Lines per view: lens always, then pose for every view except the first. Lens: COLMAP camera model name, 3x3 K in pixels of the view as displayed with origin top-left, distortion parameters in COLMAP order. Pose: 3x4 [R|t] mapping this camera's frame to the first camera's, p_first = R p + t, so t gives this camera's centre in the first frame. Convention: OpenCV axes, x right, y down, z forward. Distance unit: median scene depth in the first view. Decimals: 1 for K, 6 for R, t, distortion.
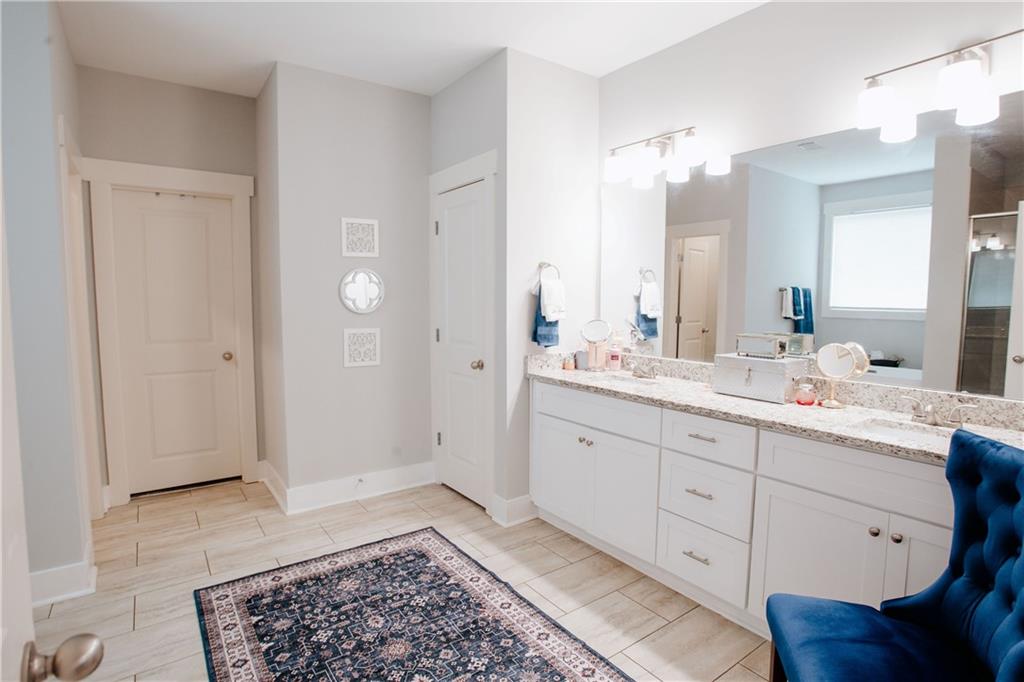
lens RADIAL K [[523.0, 0, 512.3], [0, 523.0, 341.2], [0, 0, 1]] dist [-0.033382, 0.000491]
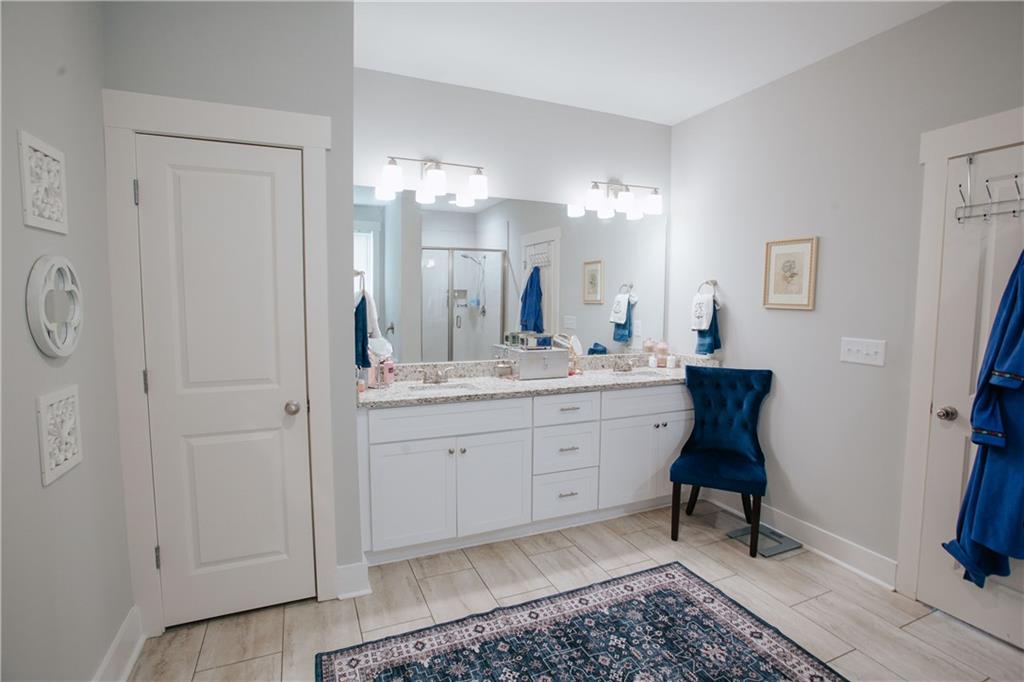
lens RADIAL K [[502.6, 0, 511.3], [0, 502.6, 339.3], [0, 0, 1]] dist [-0.059584, 0.021309]
pose [[0.212496, -0.084068, 0.973539, -0.814200], [0.074775, 0.994770, 0.069580, -0.091295], [-0.974297, 0.058011, 0.217671, 0.702012]]
